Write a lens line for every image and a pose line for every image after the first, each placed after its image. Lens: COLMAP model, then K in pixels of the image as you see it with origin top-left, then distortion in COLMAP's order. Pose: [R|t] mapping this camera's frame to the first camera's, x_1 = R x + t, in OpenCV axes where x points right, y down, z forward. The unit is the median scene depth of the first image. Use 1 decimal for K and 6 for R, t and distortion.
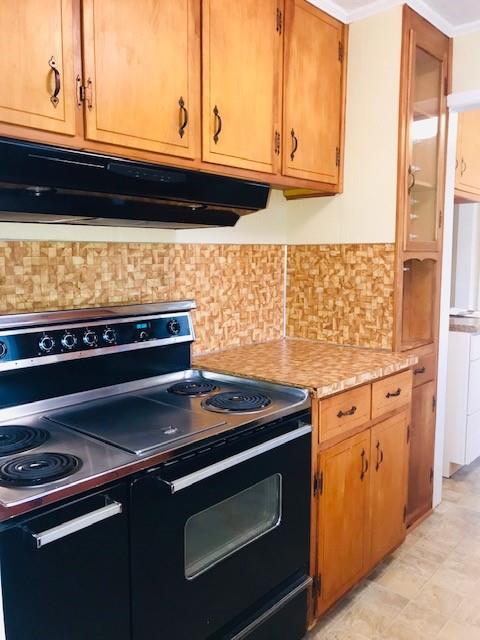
lens RADIAL K [[524.3, 0, 239.1], [0, 524.3, 319.6], [0, 0, 1]] dist [0.027512, -0.039232]
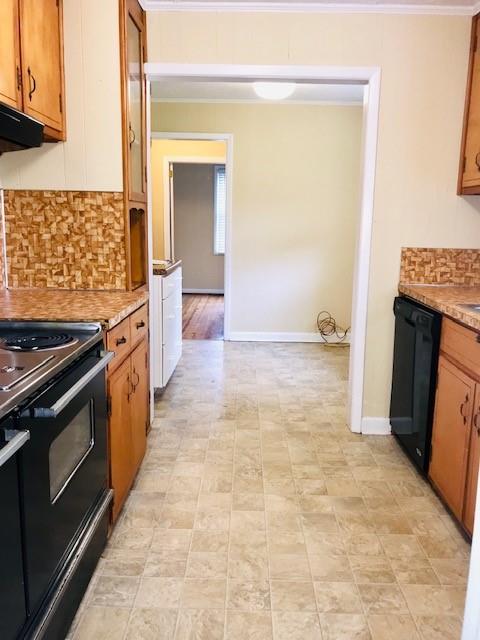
lens RADIAL K [[524.3, 0, 241.6], [0, 524.3, 321.4], [0, 0, 1]] dist [0.027512, -0.039232]
pose [[0.755685, -0.107932, 0.645980, -0.238103], [0.058948, 0.993533, 0.097043, 0.029300], [-0.652277, -0.035255, 0.757161, -0.013613]]
